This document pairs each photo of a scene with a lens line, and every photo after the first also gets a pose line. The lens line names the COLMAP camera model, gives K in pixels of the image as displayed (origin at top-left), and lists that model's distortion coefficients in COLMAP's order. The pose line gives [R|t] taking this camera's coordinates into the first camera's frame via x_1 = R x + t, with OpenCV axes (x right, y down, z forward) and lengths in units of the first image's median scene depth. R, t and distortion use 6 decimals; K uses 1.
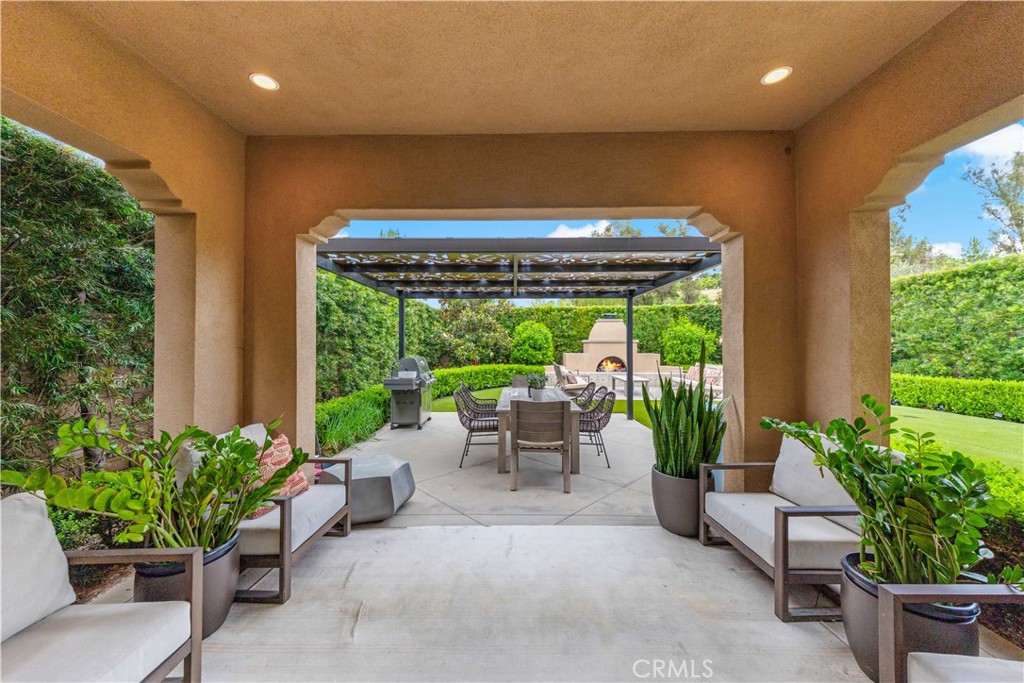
lens RADIAL K [[347.8, 0, 503.2], [0, 347.8, 344.6], [0, 0, 1]] dist [0.010911, -0.000827]
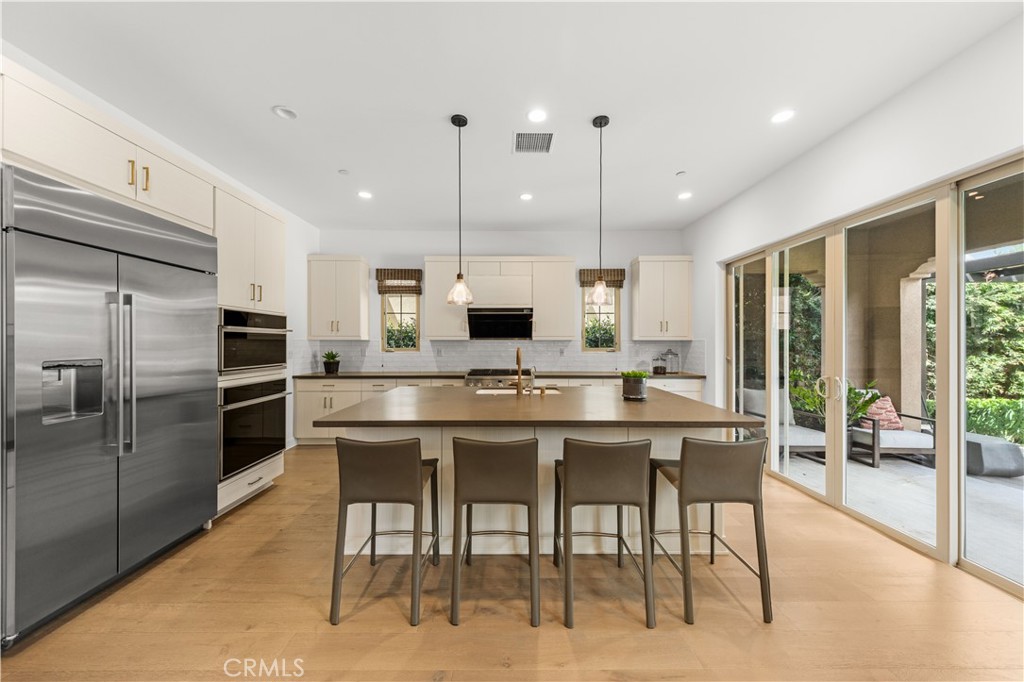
lens RADIAL K [[347.8, 0, 508.1], [0, 347.8, 344.4], [0, 0, 1]] dist [0.010911, -0.000827]
pose [[0.023698, 0.001750, -0.999718, 1.082933], [0.007713, 0.999968, 0.001933, -0.030980], [0.999689, -0.007757, 0.023684, -0.947394]]
